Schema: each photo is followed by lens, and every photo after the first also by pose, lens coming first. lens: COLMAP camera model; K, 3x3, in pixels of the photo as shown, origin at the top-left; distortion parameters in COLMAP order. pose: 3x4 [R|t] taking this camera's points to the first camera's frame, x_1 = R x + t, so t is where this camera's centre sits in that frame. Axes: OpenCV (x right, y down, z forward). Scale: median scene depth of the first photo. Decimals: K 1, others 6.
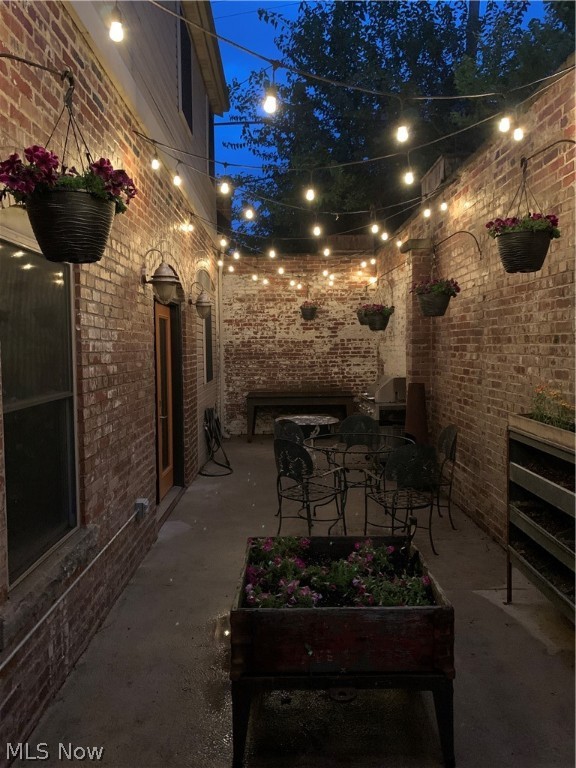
lens RADIAL K [[590.4, 0, 296.1], [0, 590.4, 379.8], [0, 0, 1]] dist [0.035564, -0.064762]
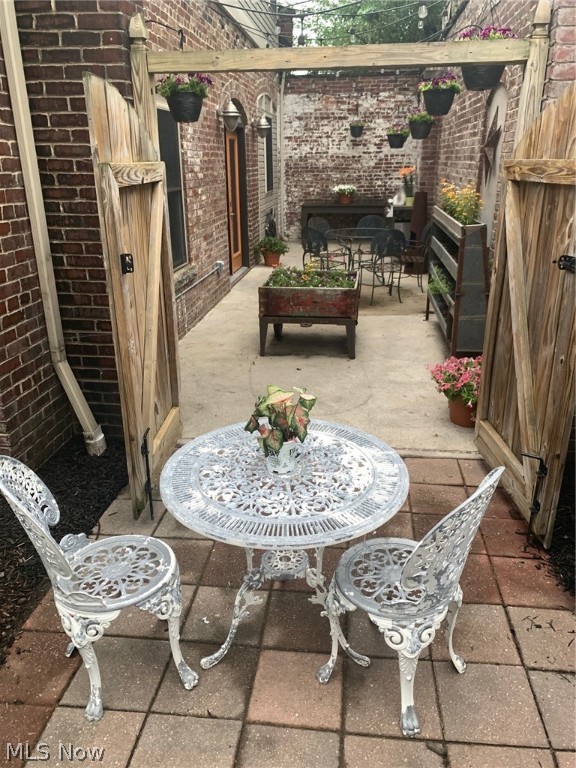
lens RADIAL K [[590.4, 0, 291.7], [0, 590.4, 386.6], [0, 0, 1]] dist [0.035564, -0.064762]
pose [[0.990356, 0.054206, -0.127502, 0.108036], [-0.012995, 0.952571, 0.304038, 0.020757], [0.137935, -0.299449, 0.944089, -0.409035]]
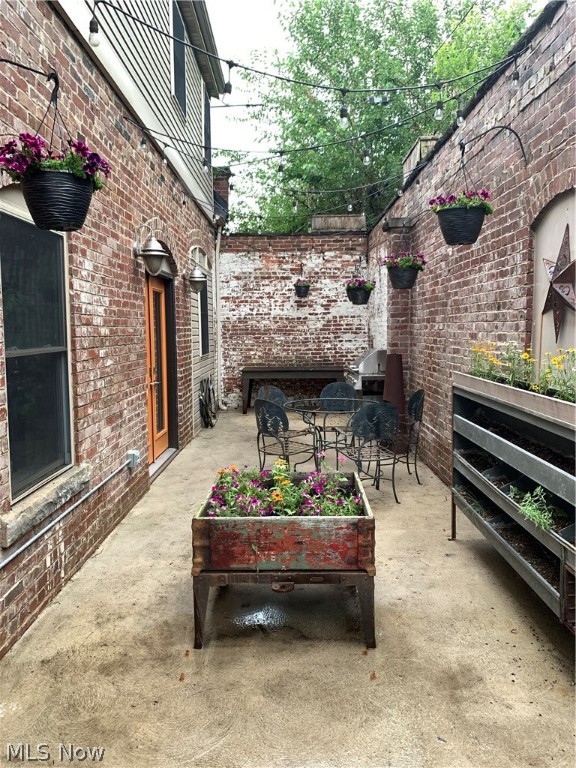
lens RADIAL K [[590.4, 0, 296.0], [0, 590.4, 382.7], [0, 0, 1]] dist [0.035564, -0.064762]
pose [[0.999886, 0.006053, -0.013836, 0.039621], [-0.005586, 0.999422, 0.033529, 0.022152], [0.014031, -0.033448, 0.999342, -0.069467]]
